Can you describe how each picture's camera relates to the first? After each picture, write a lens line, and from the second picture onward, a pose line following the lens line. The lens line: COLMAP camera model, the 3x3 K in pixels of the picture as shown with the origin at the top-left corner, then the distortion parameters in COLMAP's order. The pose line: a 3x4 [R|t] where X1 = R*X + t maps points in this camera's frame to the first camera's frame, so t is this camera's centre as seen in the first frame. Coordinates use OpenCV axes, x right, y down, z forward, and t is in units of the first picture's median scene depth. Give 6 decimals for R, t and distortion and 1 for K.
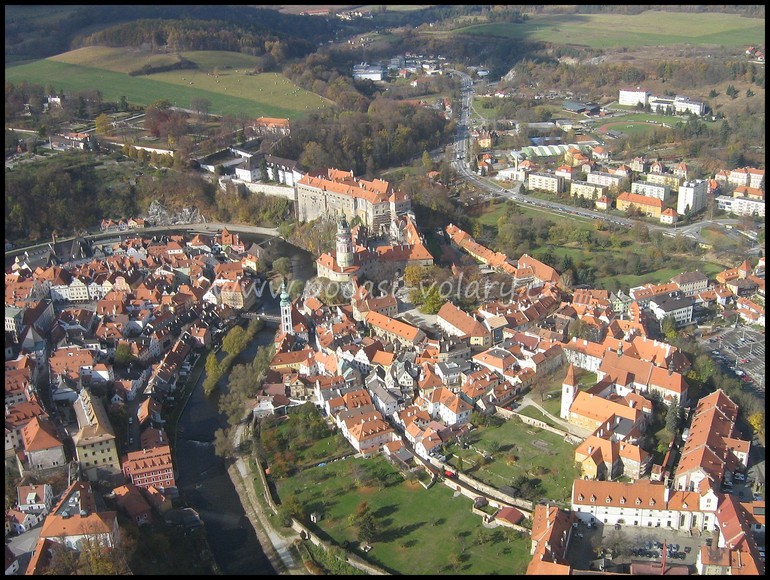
lens RADIAL K [[901.7, 0, 385.0], [0, 901.7, 290.0], [0, 0, 1]] dist [-0.092467, 0.002095]
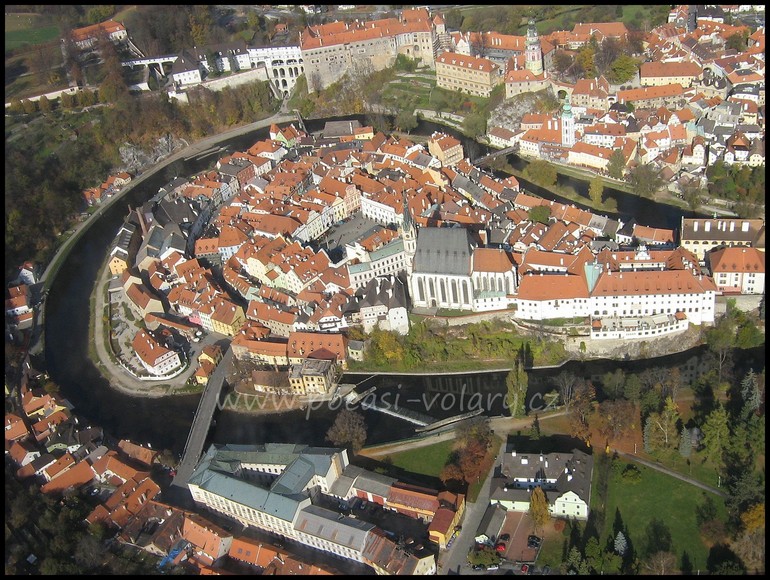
lens RADIAL K [[901.7, 0, 385.0], [0, 901.7, 290.0], [0, 0, 1]] dist [-0.092467, 0.002095]
pose [[0.648105, -0.470549, 0.598785, -0.630653], [0.389299, 0.880481, 0.270553, -0.109609], [-0.654528, 0.057759, 0.753829, 0.279917]]
